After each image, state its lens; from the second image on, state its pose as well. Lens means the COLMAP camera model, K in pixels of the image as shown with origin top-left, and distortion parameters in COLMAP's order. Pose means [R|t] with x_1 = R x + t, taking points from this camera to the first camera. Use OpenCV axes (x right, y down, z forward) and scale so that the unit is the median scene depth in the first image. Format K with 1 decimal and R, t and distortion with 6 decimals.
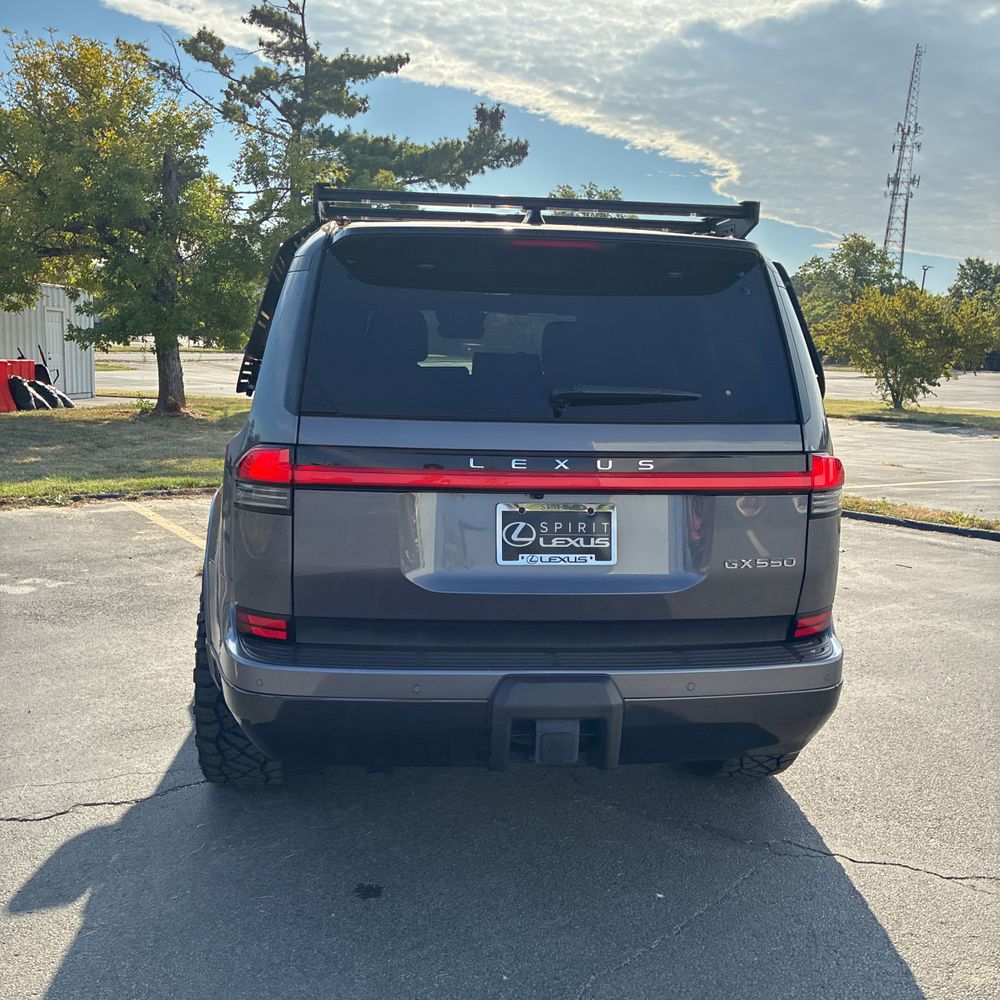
lens RADIAL K [[1011.3, 0, 471.2], [0, 1011.3, 503.9], [0, 0, 1]] dist [0.068008, -0.080132]
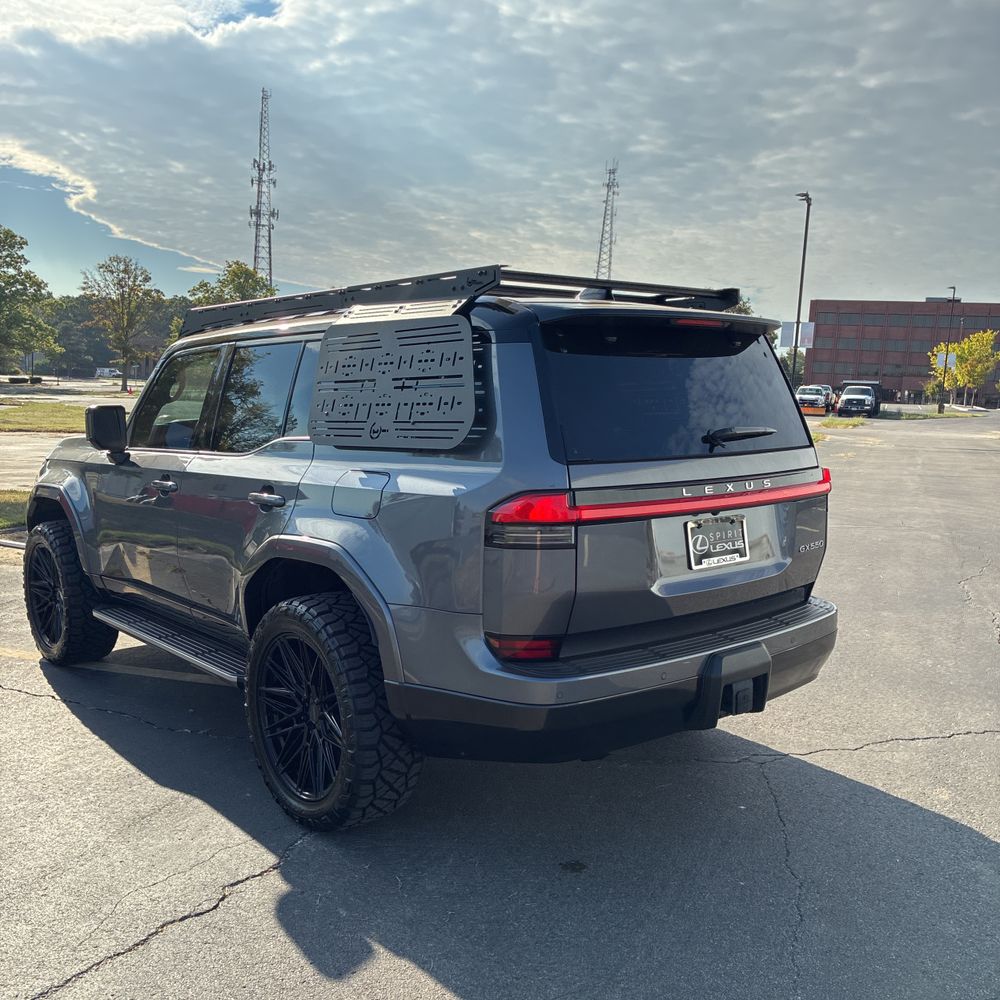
lens RADIAL K [[1011.3, 0, 471.2], [0, 1011.3, 503.9], [0, 0, 1]] dist [0.068008, -0.080132]
pose [[0.832292, -0.091401, 0.546751, -0.757190], [0.102381, 0.994691, 0.010435, -0.054698], [-0.544801, 0.047292, 0.837230, 0.061464]]
